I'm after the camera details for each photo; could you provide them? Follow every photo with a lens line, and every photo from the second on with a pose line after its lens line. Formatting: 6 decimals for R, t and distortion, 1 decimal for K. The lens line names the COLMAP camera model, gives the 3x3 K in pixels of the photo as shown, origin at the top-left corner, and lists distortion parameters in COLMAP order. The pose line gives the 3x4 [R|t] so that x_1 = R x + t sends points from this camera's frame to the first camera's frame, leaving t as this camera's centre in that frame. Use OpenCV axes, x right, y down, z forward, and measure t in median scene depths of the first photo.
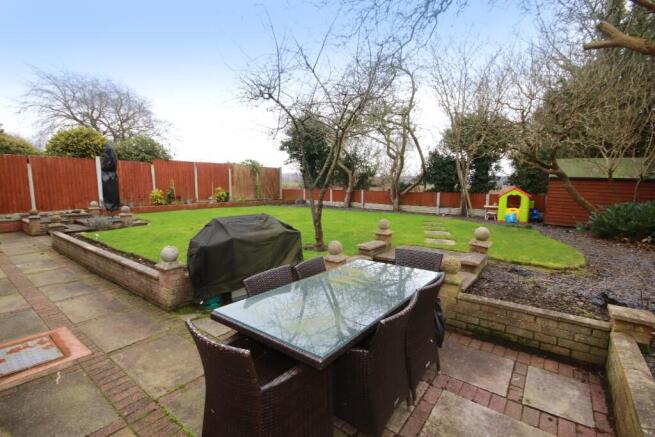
lens RADIAL K [[305.2, 0, 326.3], [0, 305.2, 218.8], [0, 0, 1]] dist [-0.000543, -0.000728]
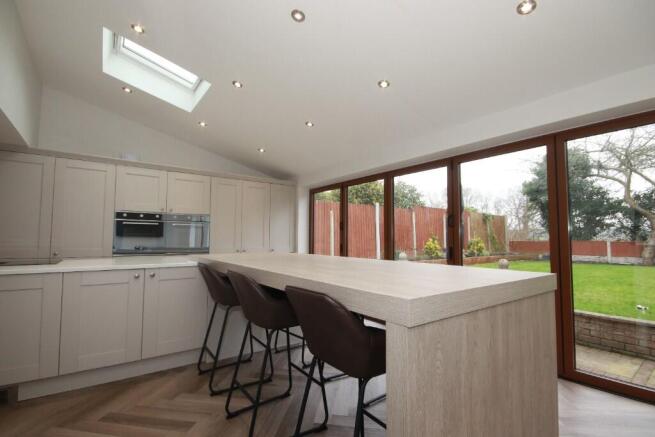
lens RADIAL K [[305.2, 0, 326.5], [0, 305.2, 219.8], [0, 0, 1]] dist [-0.000543, -0.000728]
pose [[0.965817, -0.014707, -0.258809, -0.499512], [-0.031478, 0.984347, -0.173408, 0.007811], [0.257308, 0.175627, 0.950236, 0.073565]]
